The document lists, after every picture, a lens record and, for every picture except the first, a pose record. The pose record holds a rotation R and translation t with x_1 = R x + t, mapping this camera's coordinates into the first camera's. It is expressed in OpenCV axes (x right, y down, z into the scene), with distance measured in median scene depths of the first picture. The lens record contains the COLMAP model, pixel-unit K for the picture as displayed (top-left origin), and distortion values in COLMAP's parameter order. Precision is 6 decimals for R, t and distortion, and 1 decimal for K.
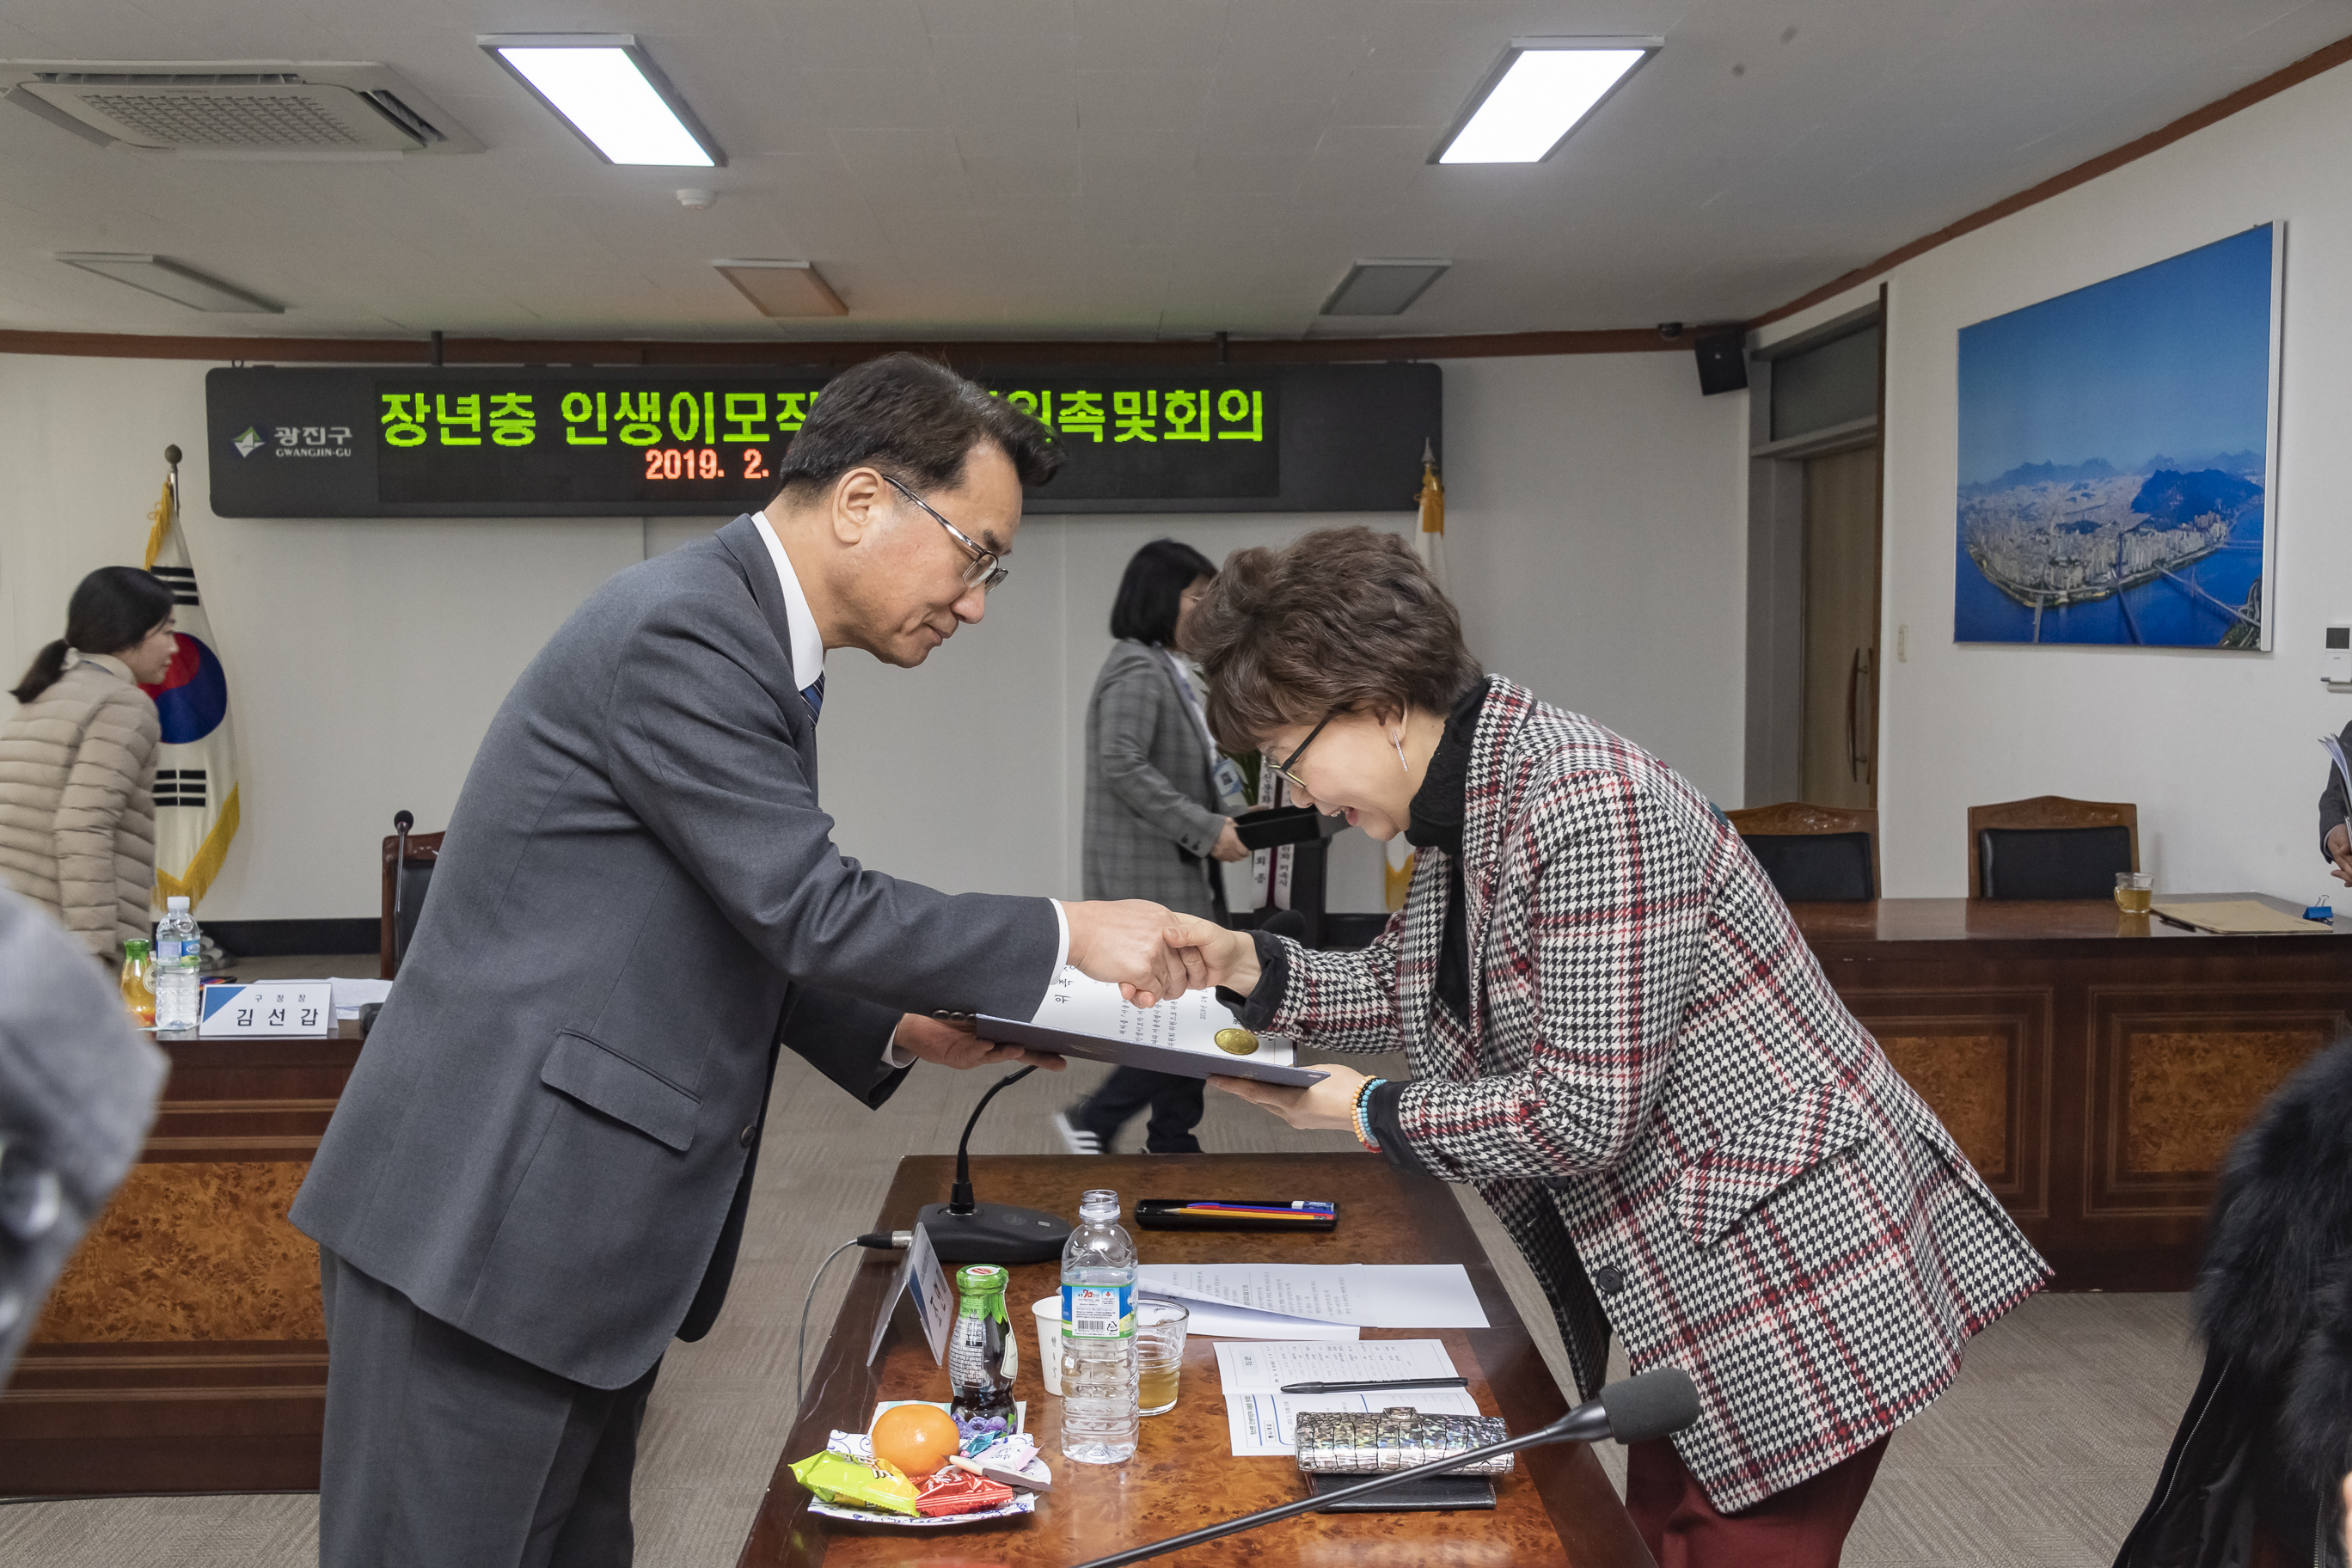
lens RADIAL K [[2419.9, 0, 1181.6], [0, 2419.9, 812.1], [0, 0, 1]] dist [0.018869, -0.024938]
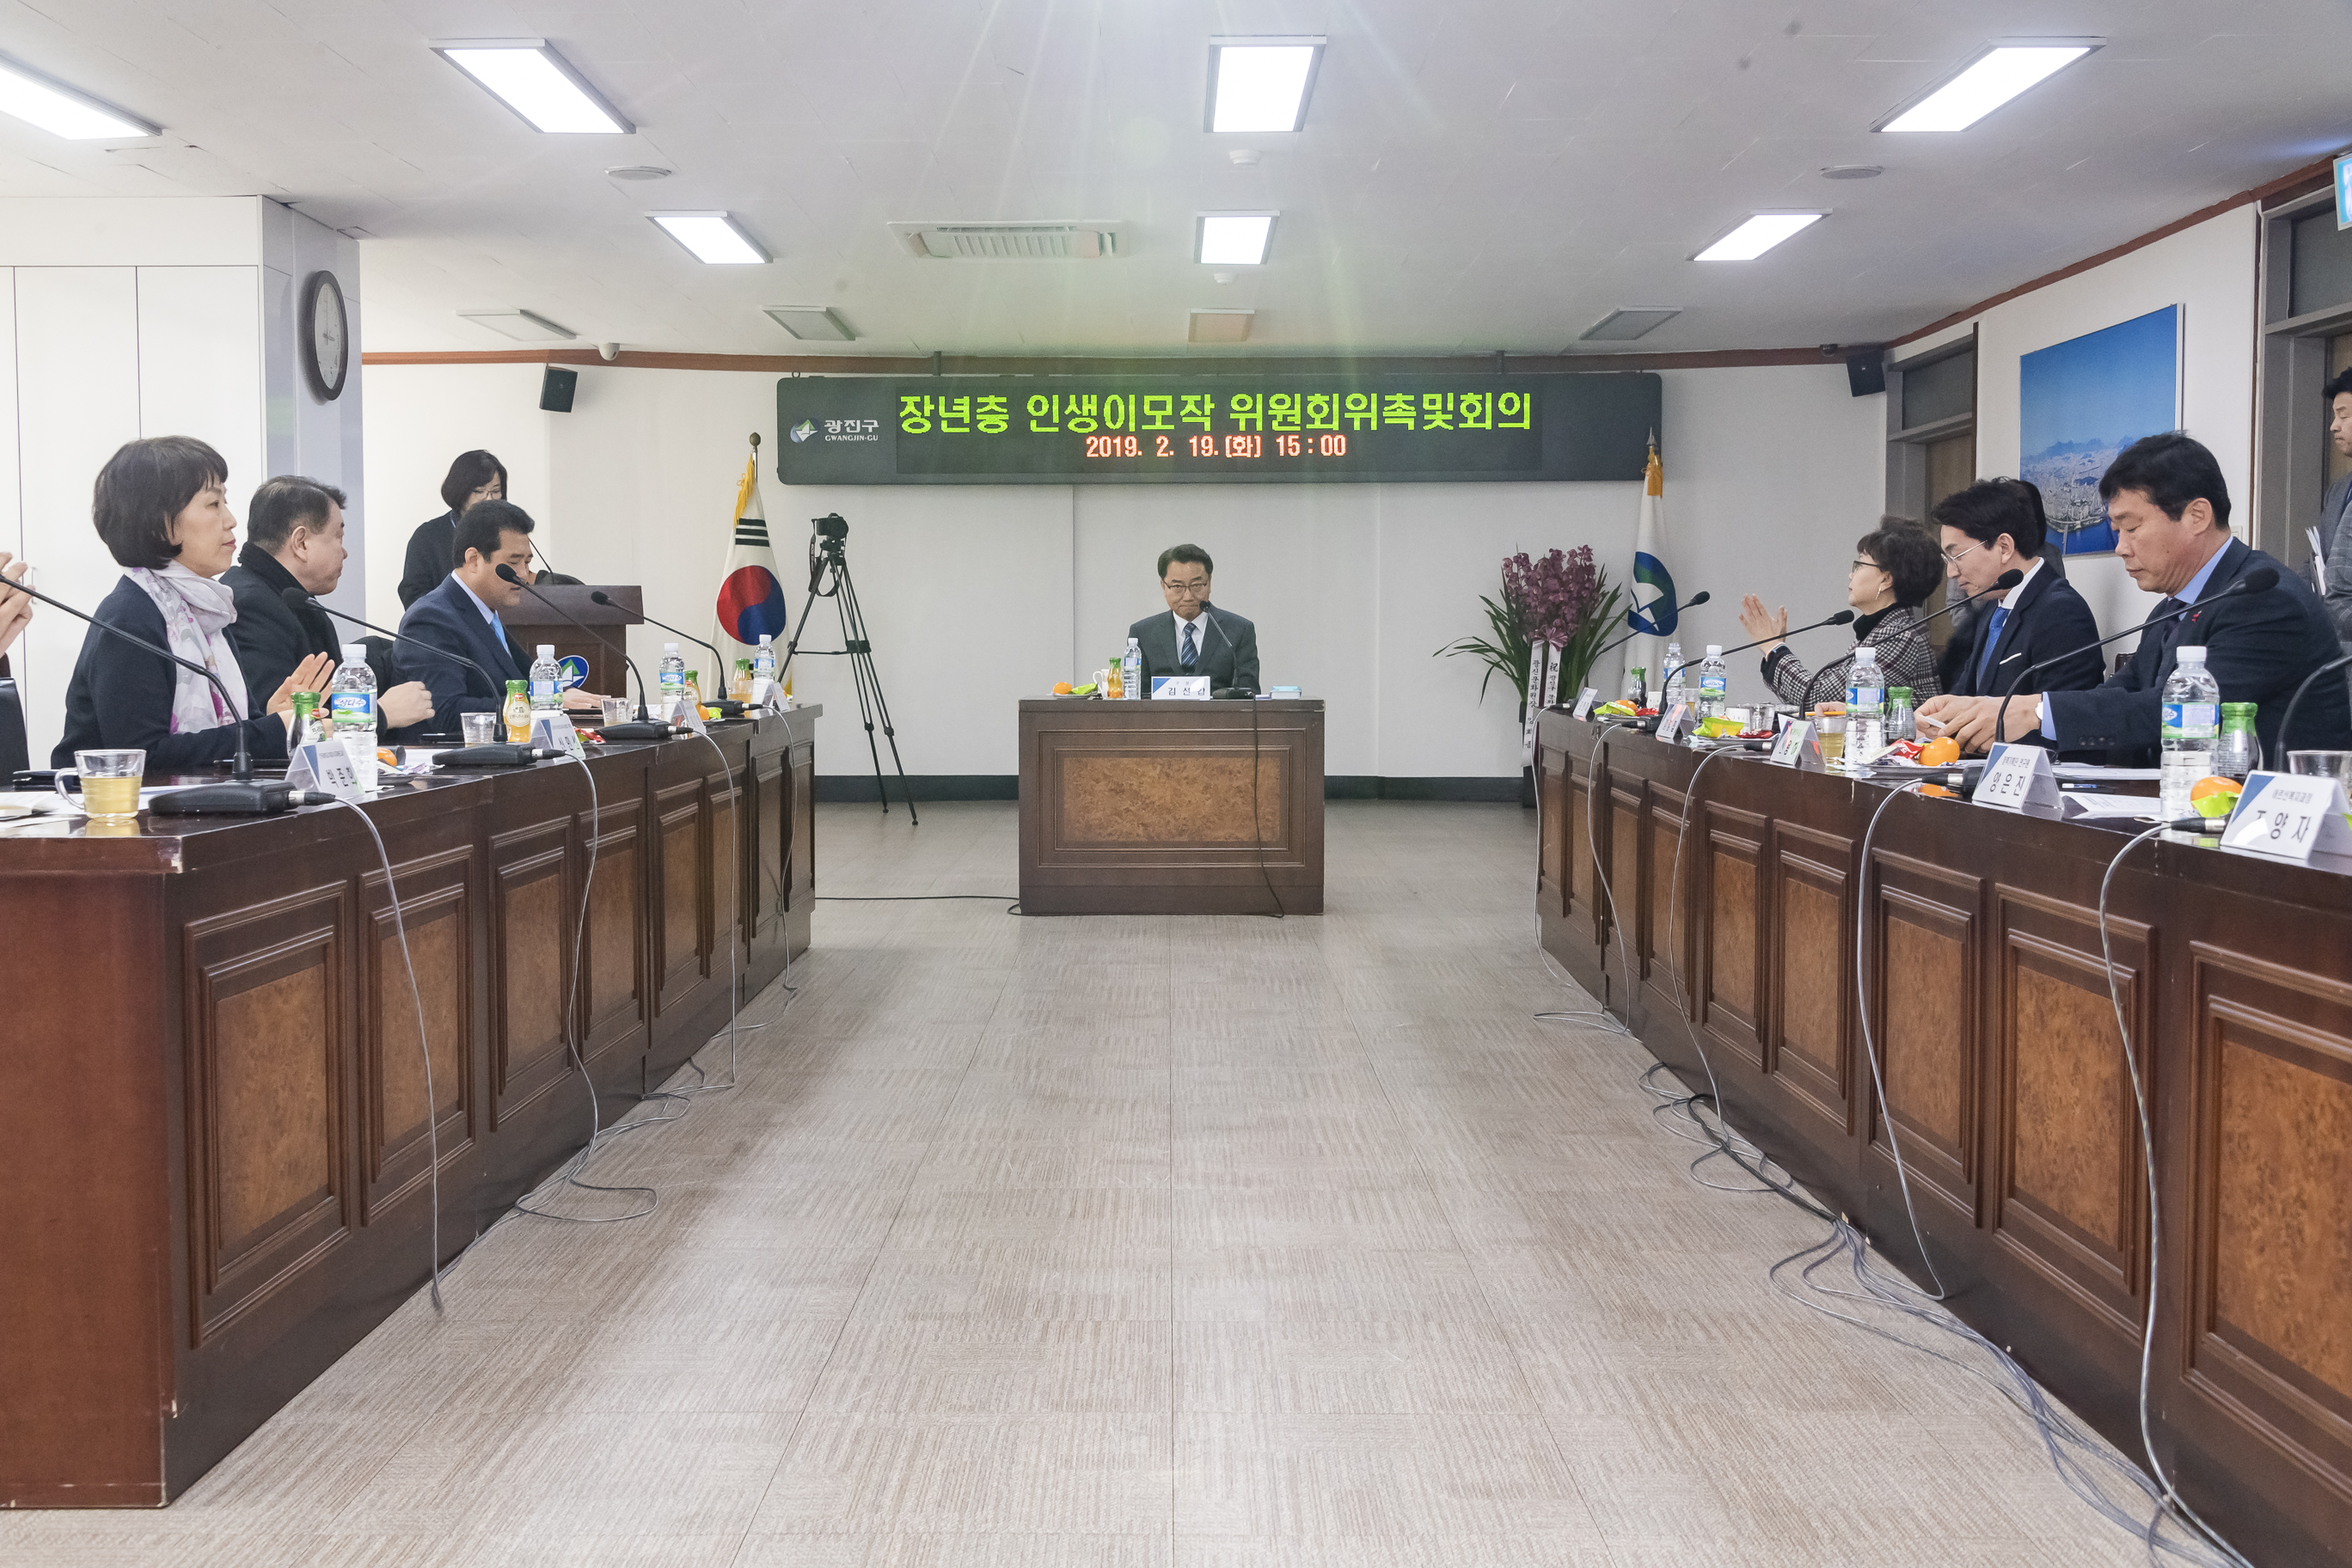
lens RADIAL K [[2721.4, 0, 1168.0], [0, 2721.4, 797.2], [0, 0, 1]] dist [0.022884, -0.067226]
pose [[0.999404, 0.004856, -0.034183, -0.120482], [-0.005548, 0.999781, -0.020169, 0.089744], [0.034077, 0.020346, 0.999212, -0.560254]]
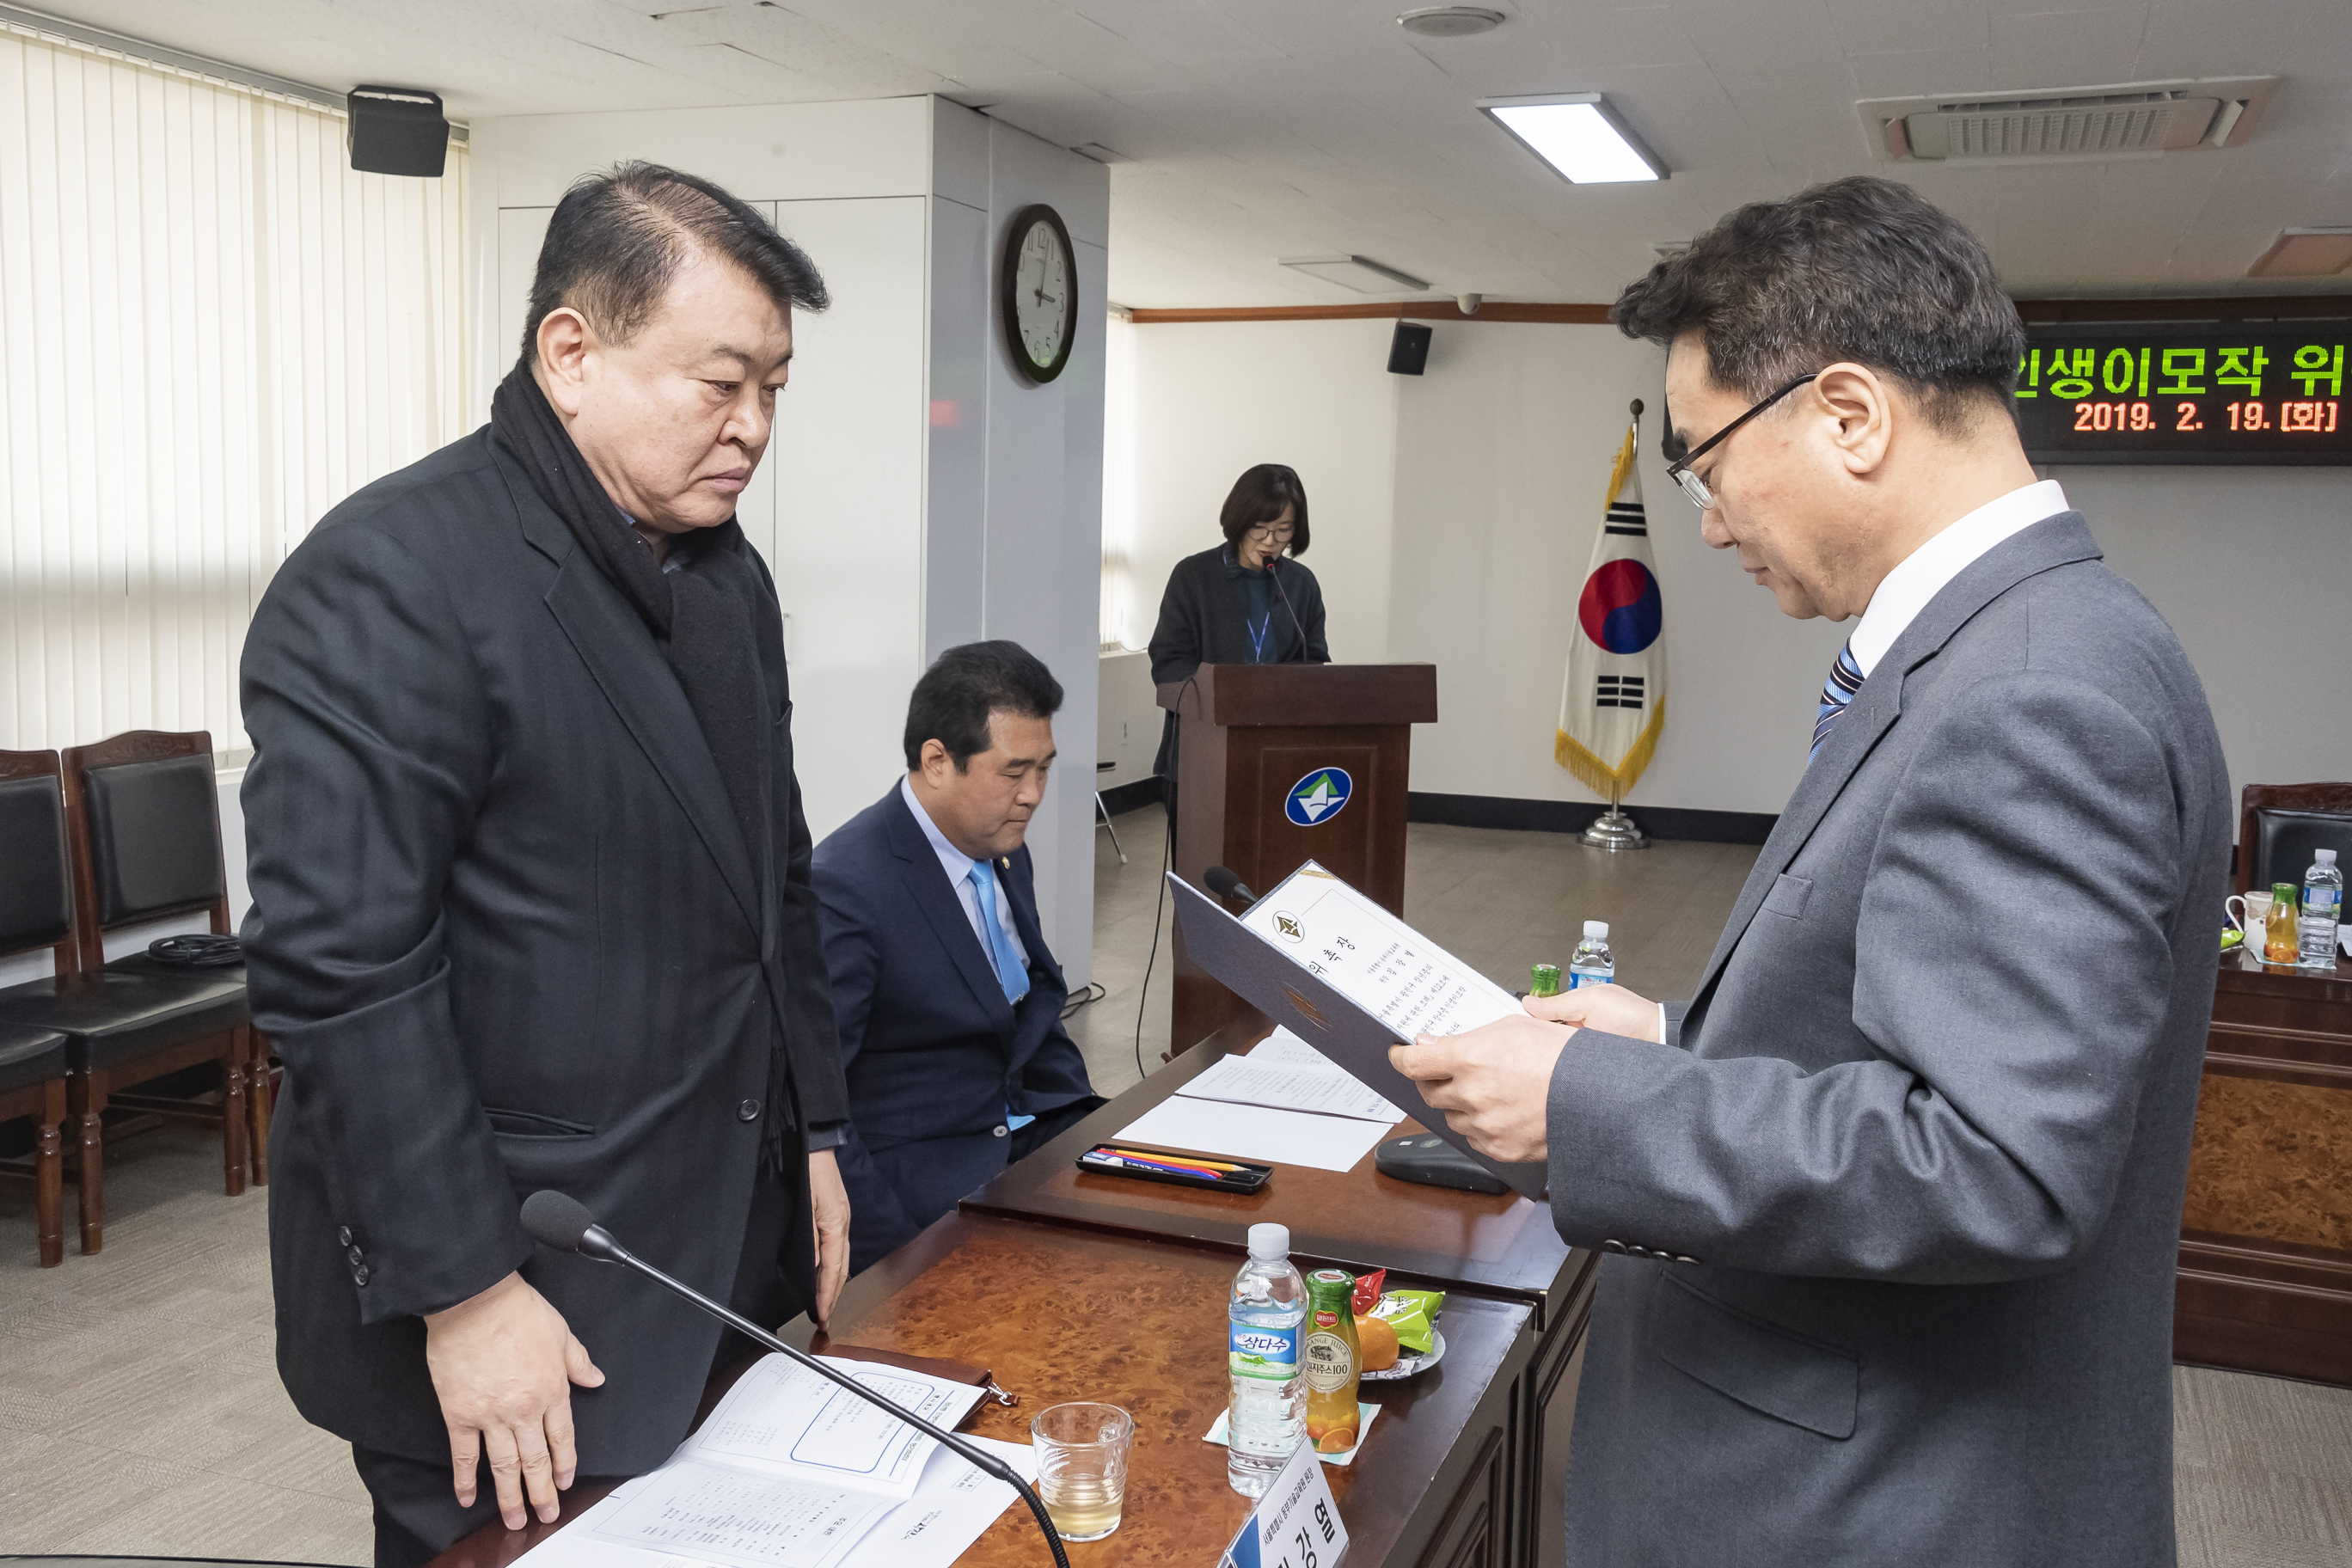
lens RADIAL K [[2181.7, 0, 1110.7], [0, 2181.7, 706.2], [0, 0, 1]] dist [0.054261, -0.030677]
pose [[0.911342, 0.061749, -0.406992, -0.206433], [-0.060021, 0.998052, 0.017025, -0.006105], [0.407250, 0.008913, 0.913273, -0.066194]]
